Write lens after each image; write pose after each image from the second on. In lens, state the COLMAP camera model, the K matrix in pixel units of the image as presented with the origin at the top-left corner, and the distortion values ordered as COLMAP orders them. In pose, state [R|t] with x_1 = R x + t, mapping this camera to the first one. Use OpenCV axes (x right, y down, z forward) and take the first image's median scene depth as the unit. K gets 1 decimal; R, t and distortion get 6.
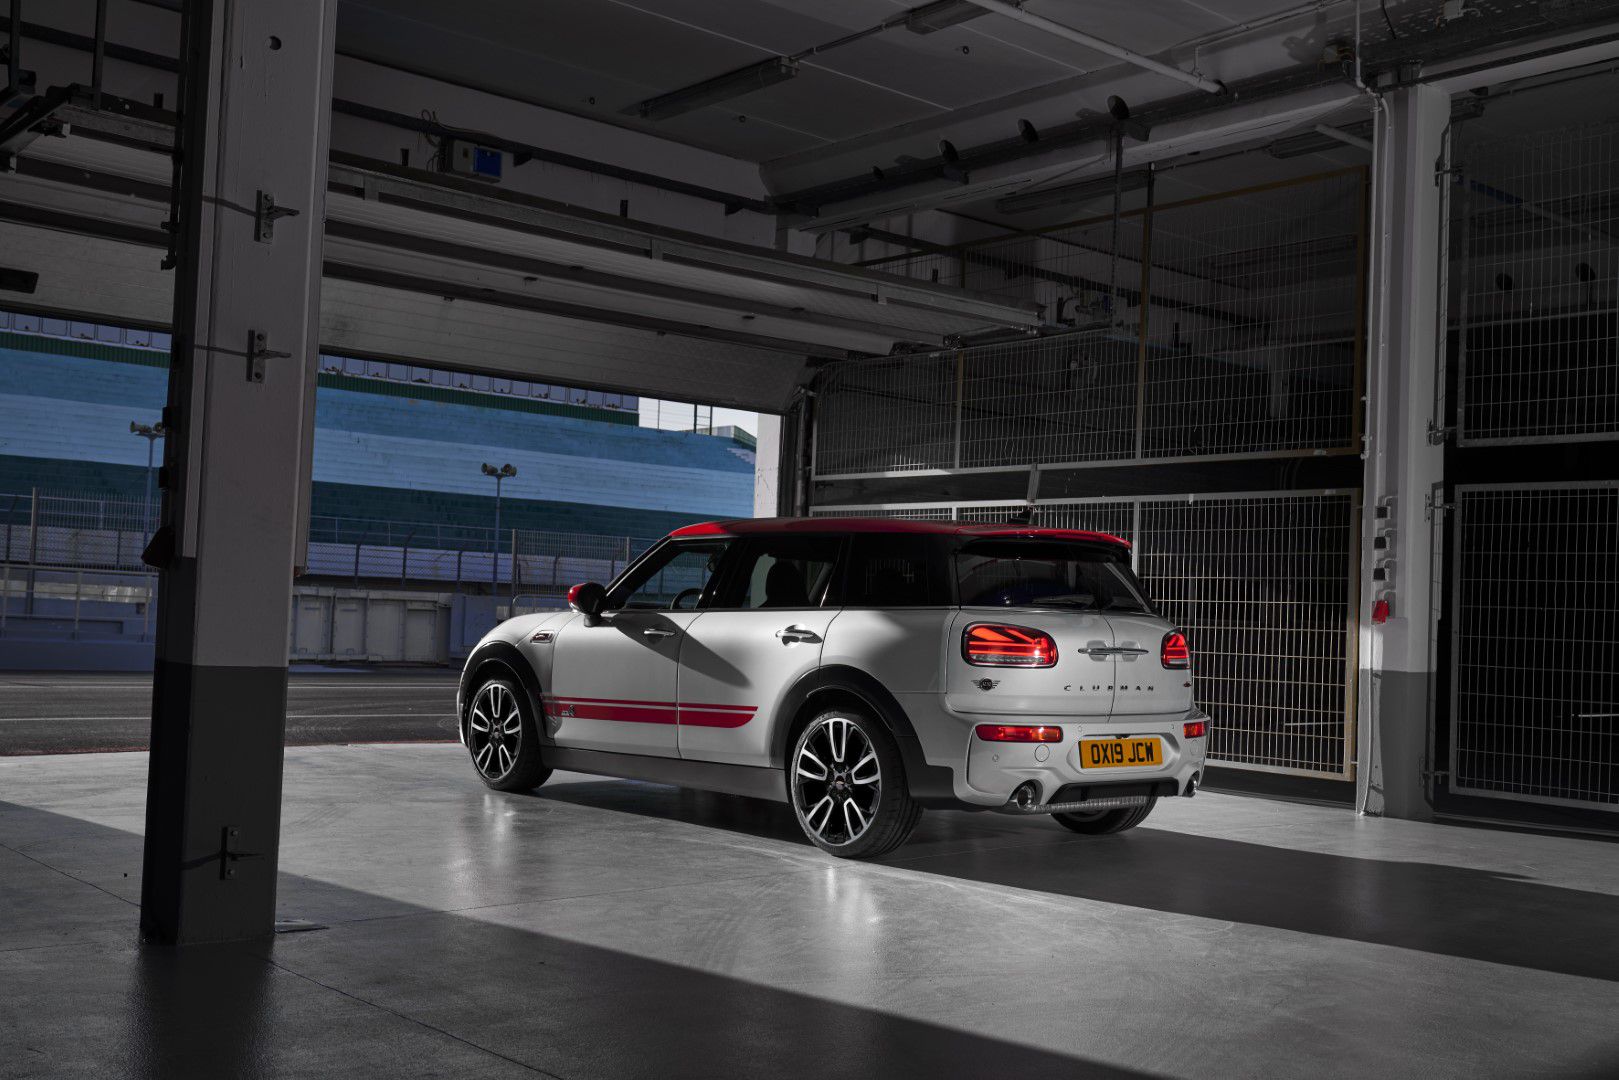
lens RADIAL K [[1771.2, 0, 814.3], [0, 1771.2, 537.0], [0, 0, 1]] dist [0.007022, 0.000000]
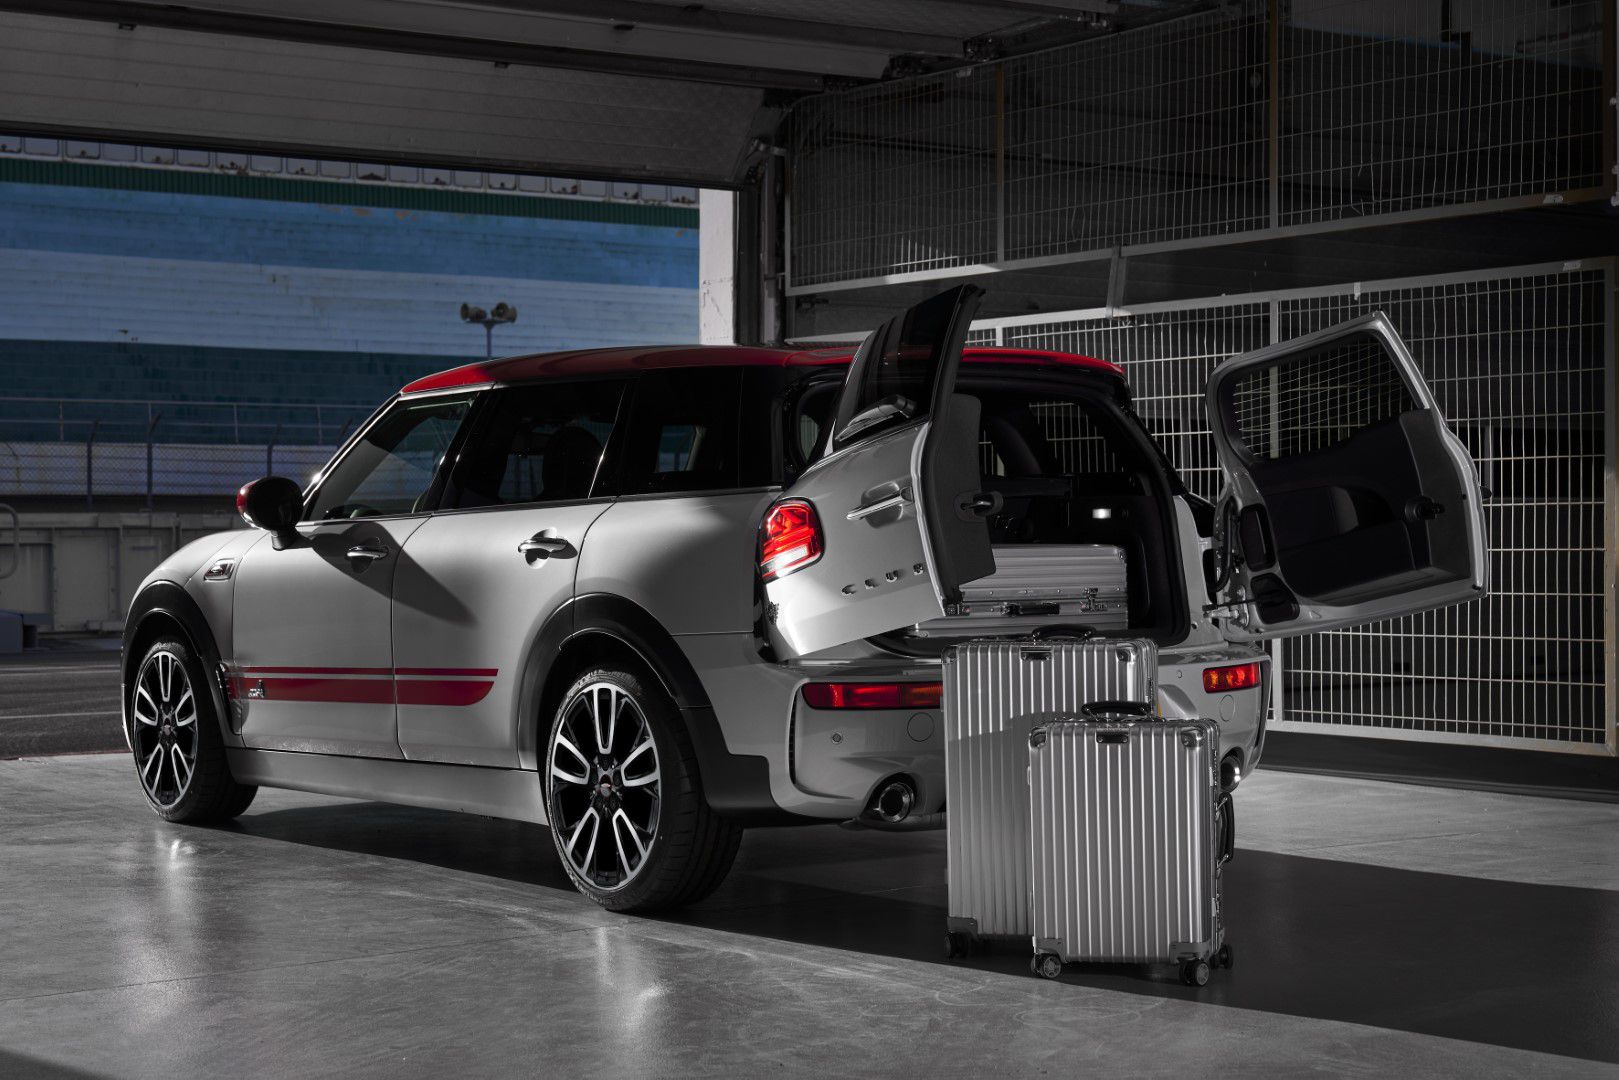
lens RADIAL K [[2873.0, 0, 806.2], [0, 2873.0, 553.4], [0, 0, 1]] dist [-0.020595, 0.000000]
pose [[0.994722, -0.043393, -0.092984, 0.123254], [0.048117, 0.997631, 0.049172, 0.010482], [0.090630, -0.053386, 0.994453, 0.031258]]
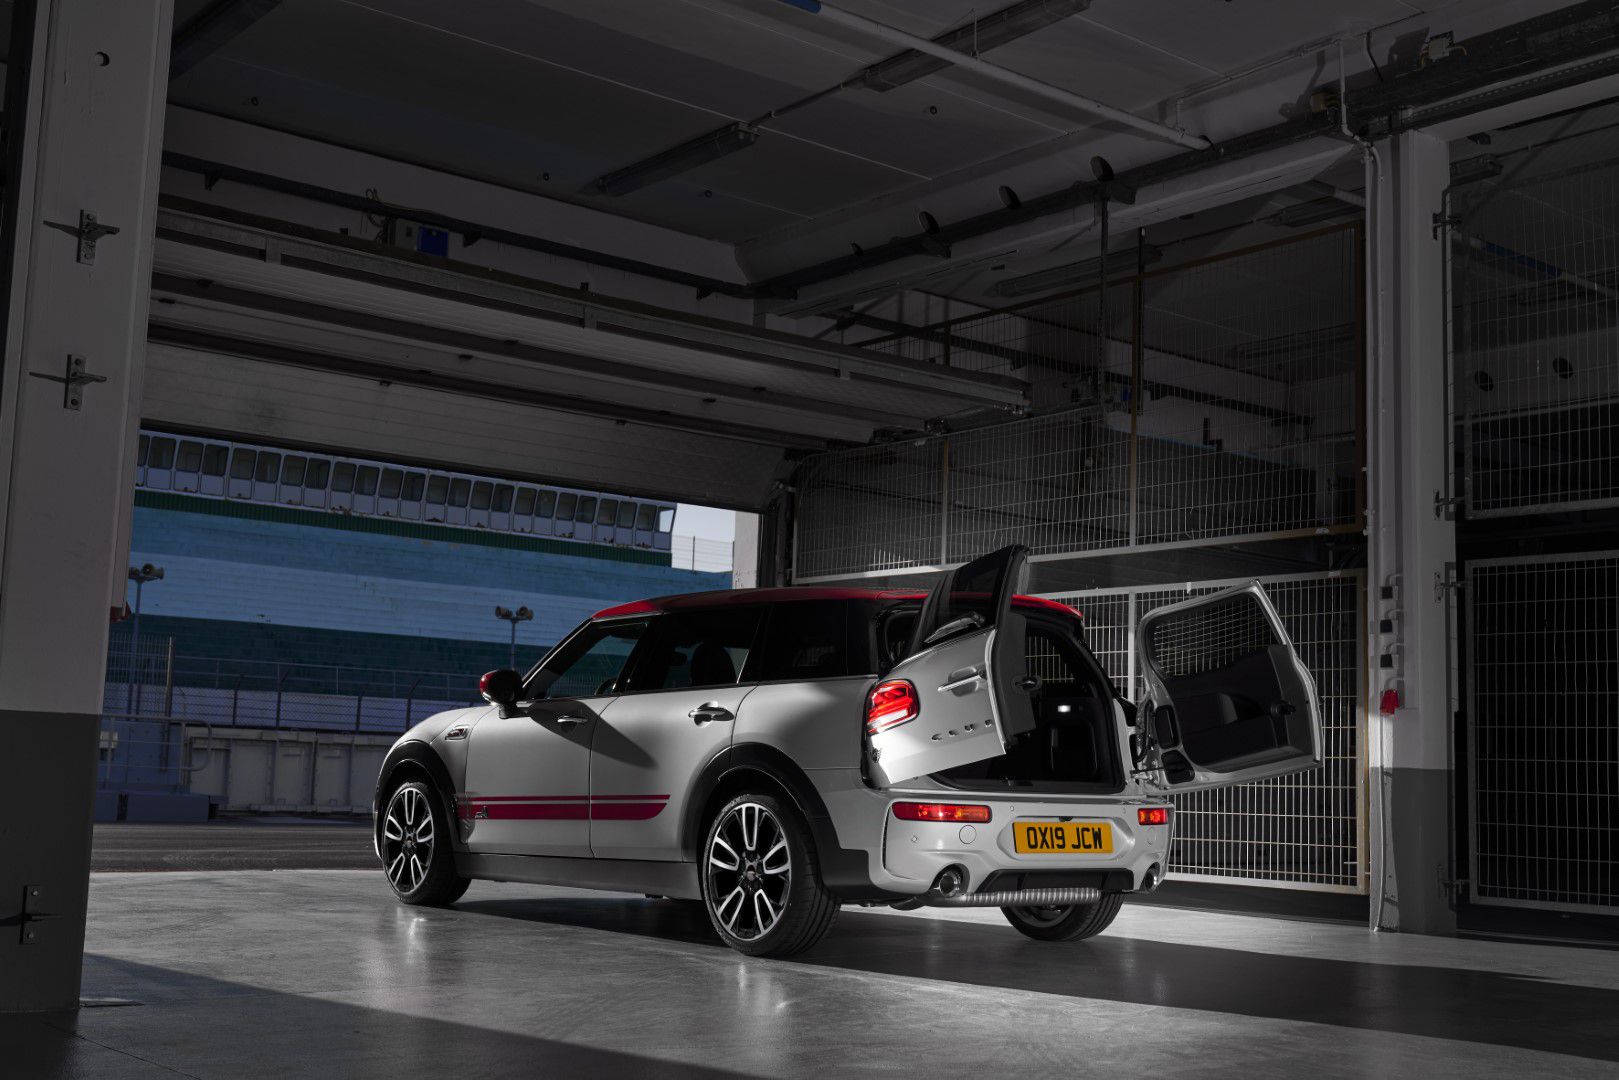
lens RADIAL K [[1947.1, 0, 812.2], [0, 1947.1, 521.0], [0, 0, 1]] dist [-0.013660, 0.000000]
pose [[0.999366, -0.011705, -0.033635, 0.057224], [0.008641, 0.995920, -0.089827, 0.034756], [0.034549, 0.089480, 0.995389, -0.003921]]
